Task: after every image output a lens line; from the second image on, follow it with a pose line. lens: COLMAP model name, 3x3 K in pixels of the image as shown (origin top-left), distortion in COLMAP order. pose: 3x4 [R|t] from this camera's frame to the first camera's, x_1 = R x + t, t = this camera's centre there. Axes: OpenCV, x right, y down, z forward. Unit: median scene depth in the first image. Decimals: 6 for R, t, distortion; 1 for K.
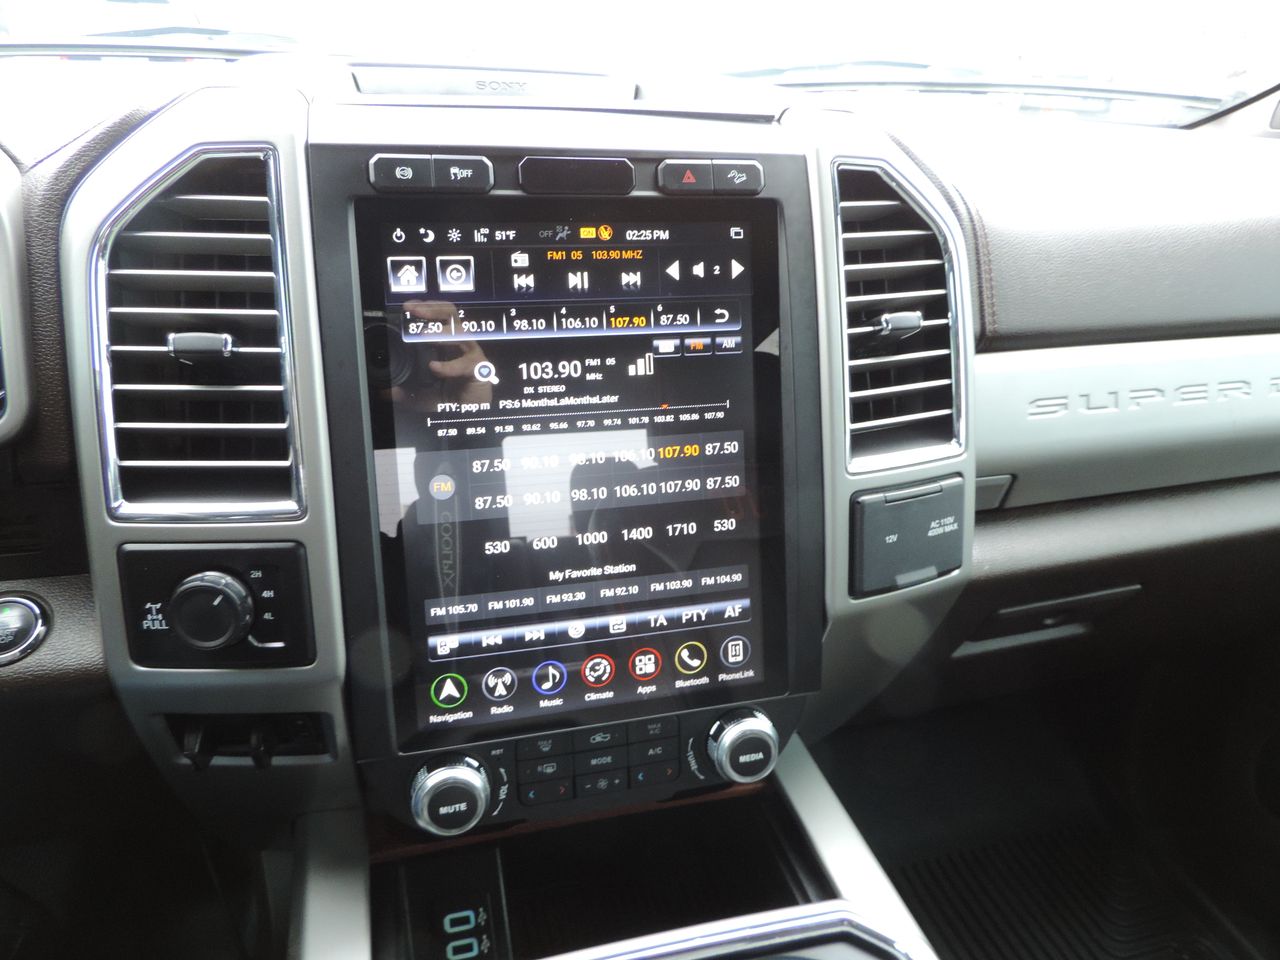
lens RADIAL K [[921.3, 0, 640.0], [0, 921.3, 480.0], [0, 0, 1]] dist [0.014910, -0.031990]
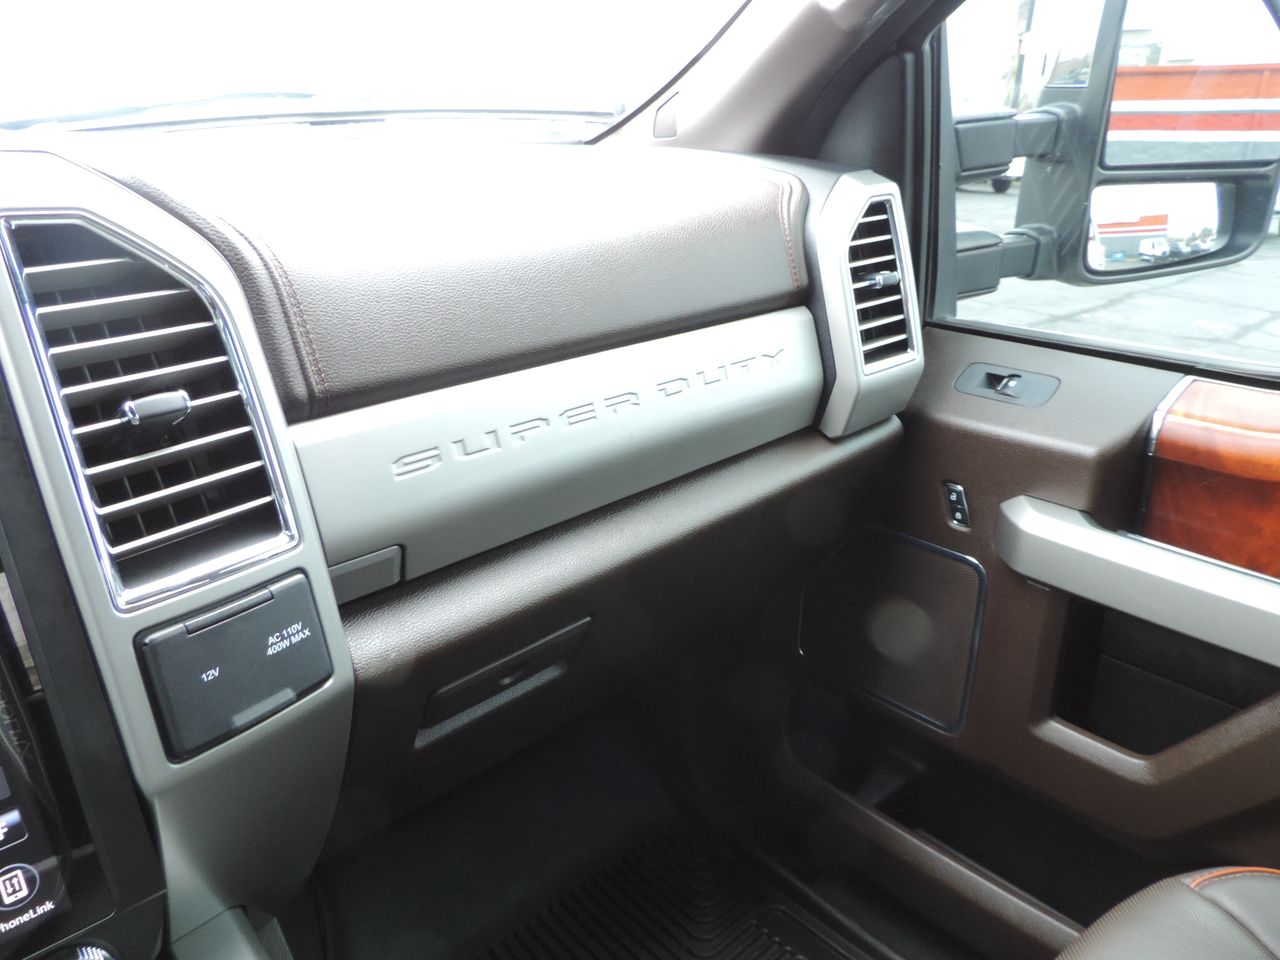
lens RADIAL K [[927.0, 0, 640.0], [0, 927.0, 480.0], [0, 0, 1]] dist [-0.010395, 0.026622]
pose [[0.902209, -0.200236, 0.382001, 0.321787], [0.213494, 0.976913, 0.007844, -0.026488], [-0.374752, 0.074478, 0.924129, 0.108741]]
